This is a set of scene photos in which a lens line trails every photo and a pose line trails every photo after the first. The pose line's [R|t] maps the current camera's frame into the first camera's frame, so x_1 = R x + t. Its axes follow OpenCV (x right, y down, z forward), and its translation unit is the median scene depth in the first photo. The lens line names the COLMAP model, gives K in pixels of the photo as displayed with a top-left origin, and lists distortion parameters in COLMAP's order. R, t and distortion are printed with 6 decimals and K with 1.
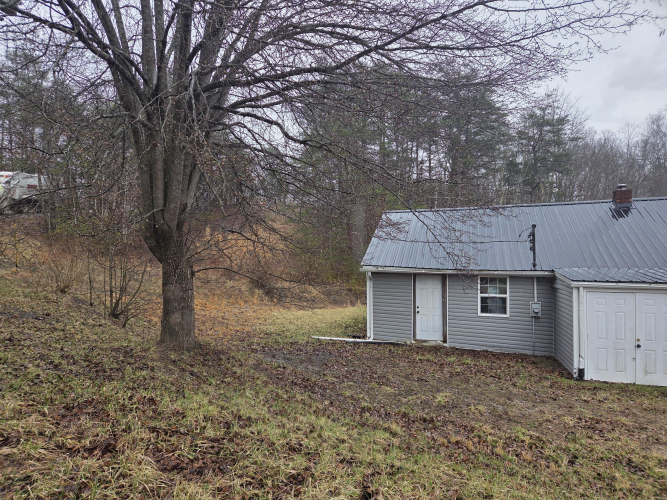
lens RADIAL K [[450.2, 0, 333.5], [0, 450.2, 250.0], [0, 0, 1]] dist [-0.003840, -0.051625]
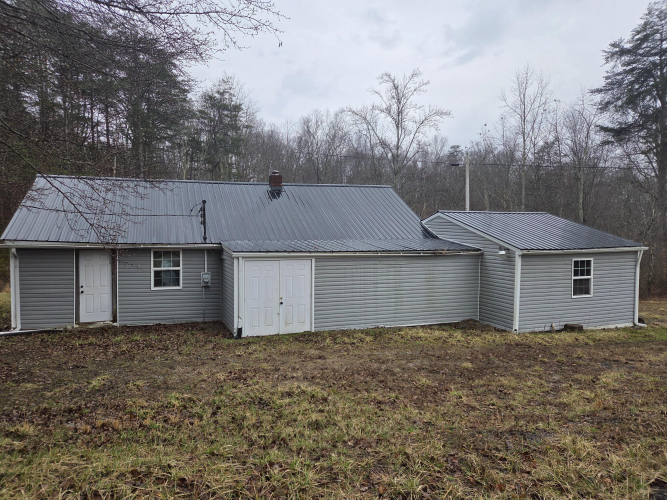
lens RADIAL K [[444.2, 0, 333.4], [0, 444.2, 242.3], [0, 0, 1]] dist [0.002335, -0.049783]
pose [[0.696970, -0.015319, 0.716937, -0.093142], [-0.017910, 0.999088, 0.038760, -0.003144], [-0.716877, -0.039855, 0.696060, 0.040942]]
